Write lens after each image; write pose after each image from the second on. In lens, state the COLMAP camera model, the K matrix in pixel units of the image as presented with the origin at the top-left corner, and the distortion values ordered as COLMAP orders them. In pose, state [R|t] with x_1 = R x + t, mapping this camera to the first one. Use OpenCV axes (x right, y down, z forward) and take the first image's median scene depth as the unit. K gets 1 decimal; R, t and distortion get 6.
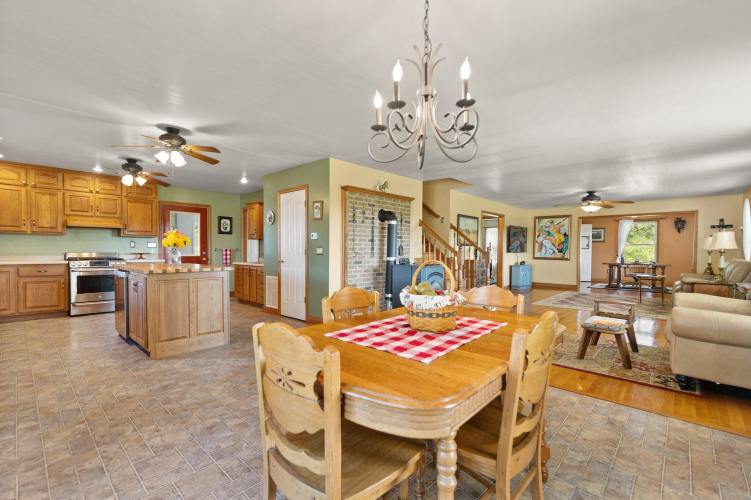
lens RADIAL K [[338.6, 0, 378.3], [0, 338.6, 257.1], [0, 0, 1]] dist [0.003978, 0.000470]
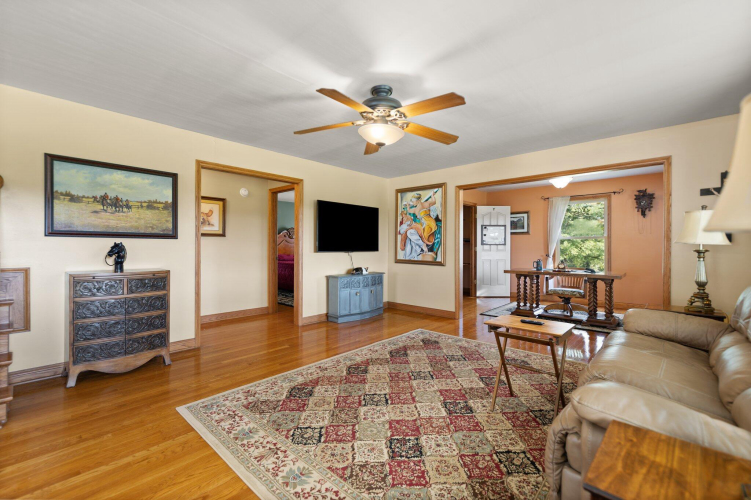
lens RADIAL K [[338.6, 0, 367.5], [0, 338.6, 246.7], [0, 0, 1]] dist [0.003978, 0.000470]
pose [[0.999971, -0.002177, 0.007303, 0.422322], [0.002335, 0.999763, -0.021653, -0.009554], [-0.007254, 0.021669, 0.999739, 0.438783]]
